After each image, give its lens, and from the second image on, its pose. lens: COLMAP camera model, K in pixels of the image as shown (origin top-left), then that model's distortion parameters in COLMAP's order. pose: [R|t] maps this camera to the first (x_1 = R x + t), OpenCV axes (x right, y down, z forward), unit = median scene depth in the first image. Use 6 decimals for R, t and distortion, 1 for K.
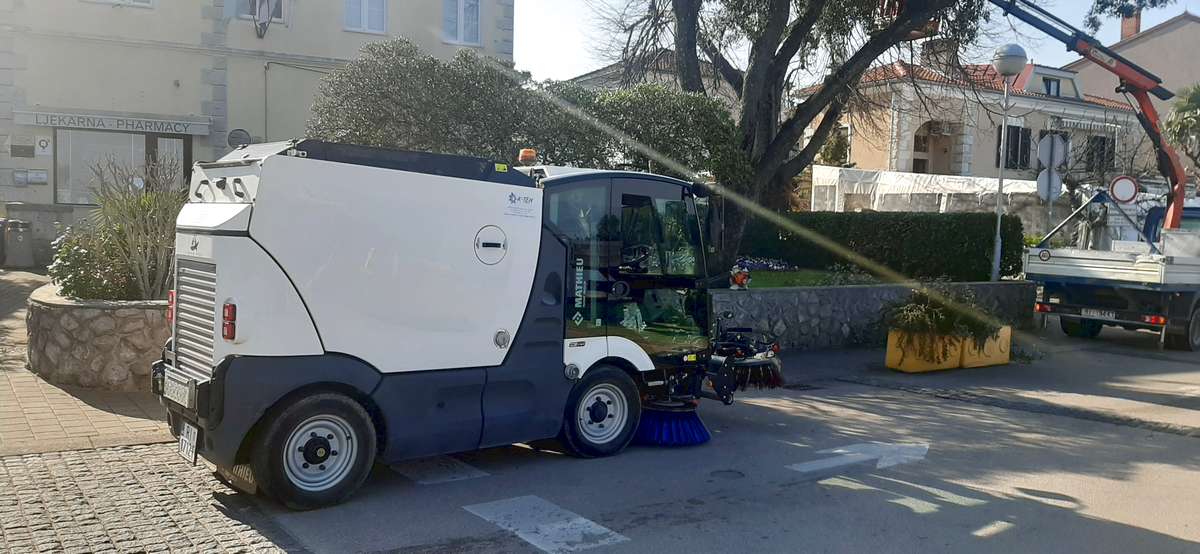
lens RADIAL K [[941.5, 0, 601.8], [0, 941.5, 282.7], [0, 0, 1]] dist [0.111071, -0.195060]
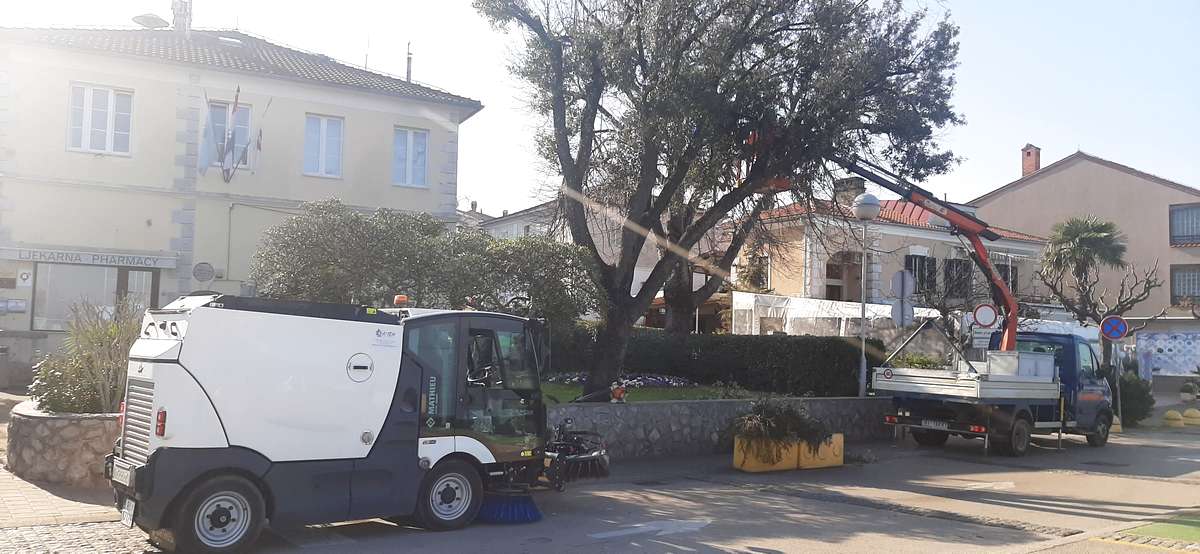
lens RADIAL K [[945.1, 0, 600.0], [0, 945.1, 277.0], [0, 0, 1]] dist [0.076520, -0.125112]
pose [[0.999728, -0.000925, 0.023323, 0.145895], [0.003963, 0.991433, -0.130556, 0.008096], [-0.023002, 0.130612, 0.991167, -0.288651]]
